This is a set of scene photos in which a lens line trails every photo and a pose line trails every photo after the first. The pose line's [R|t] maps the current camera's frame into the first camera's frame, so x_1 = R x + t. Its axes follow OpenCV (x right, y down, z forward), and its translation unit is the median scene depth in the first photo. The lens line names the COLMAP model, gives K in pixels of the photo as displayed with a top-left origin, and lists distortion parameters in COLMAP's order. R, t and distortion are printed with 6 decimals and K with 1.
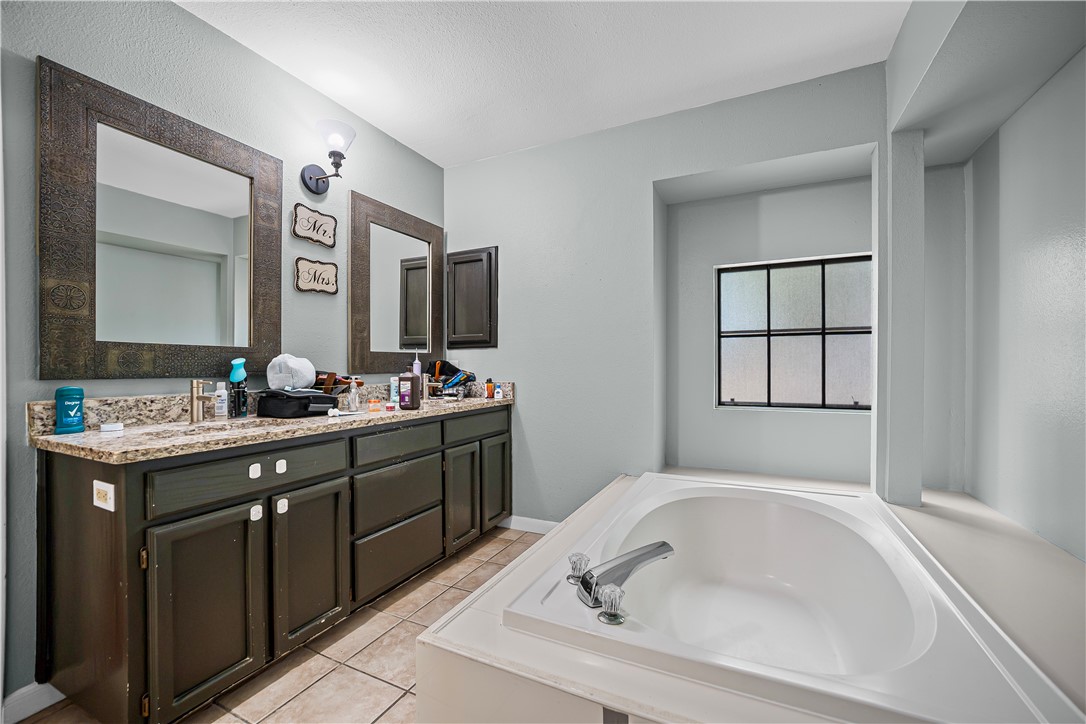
lens RADIAL K [[439.3, 0, 551.1], [0, 439.3, 363.6], [0, 0, 1]] dist [-0.021270, 0.003466]
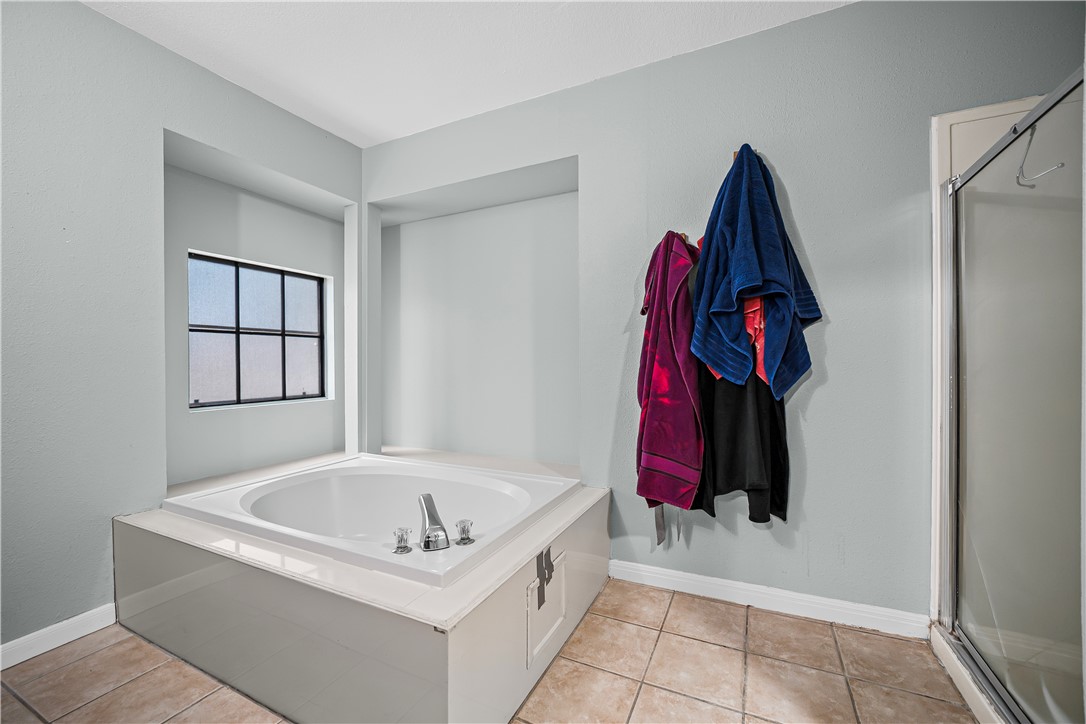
lens RADIAL K [[439.3, 0, 549.8], [0, 439.3, 362.3], [0, 0, 1]] dist [-0.021270, 0.003466]
pose [[-0.001566, 0.000094, 0.999999, -0.528281], [-0.006607, 0.999978, -0.000105, -0.001871], [-0.999977, -0.006607, -0.001566, 0.300193]]
